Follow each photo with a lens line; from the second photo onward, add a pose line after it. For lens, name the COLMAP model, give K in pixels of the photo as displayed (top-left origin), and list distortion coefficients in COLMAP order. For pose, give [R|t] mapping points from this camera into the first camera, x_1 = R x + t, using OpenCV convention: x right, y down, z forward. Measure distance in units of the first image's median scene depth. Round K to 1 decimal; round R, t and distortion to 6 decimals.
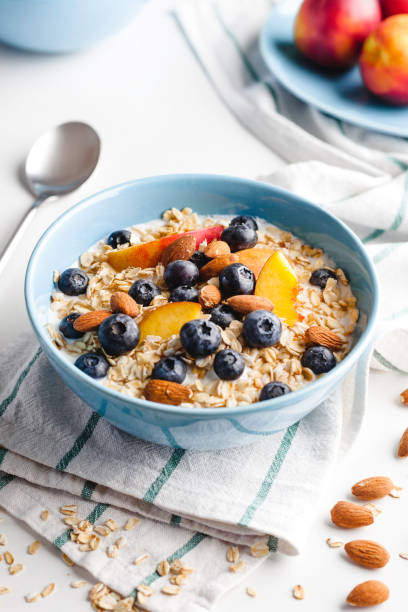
lens RADIAL K [[1183.2, 0, 166.2], [0, 1183.2, 305.8], [0, 0, 1]] dist [-0.004004, -0.195637]
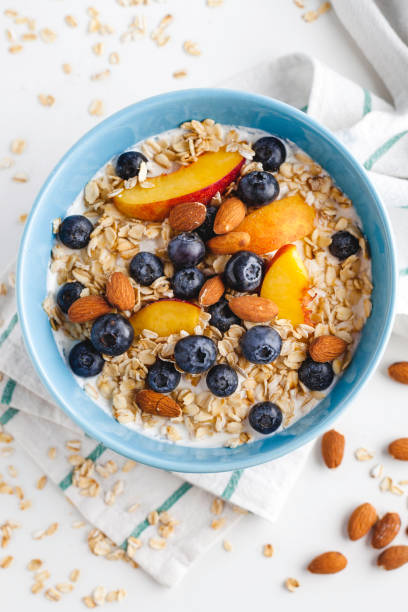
lens RADIAL K [[999.6, 0, 204.0], [0, 999.6, 306.0], [0, 0, 1]] dist [-0.035955, -0.082796]
pose [[0.994602, 0.088943, -0.053444, 0.075239], [-0.030386, 0.742125, 0.669573, -0.541735], [0.099216, -0.664334, 0.740821, 0.414731]]
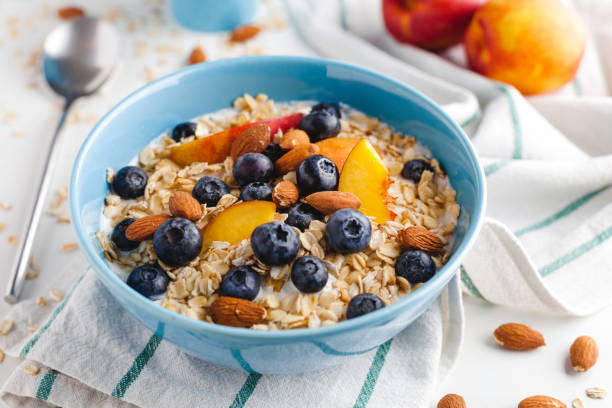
lens RADIAL K [[999.6, 0, 281.4], [0, 999.6, 224.5], [0, 0, 1]] dist [-0.035955, -0.082796]
pose [[0.999607, -0.026828, 0.008072, 0.027676], [0.026600, 0.999279, 0.027099, -0.005915], [-0.008793, -0.026873, 0.999600, 0.283415]]
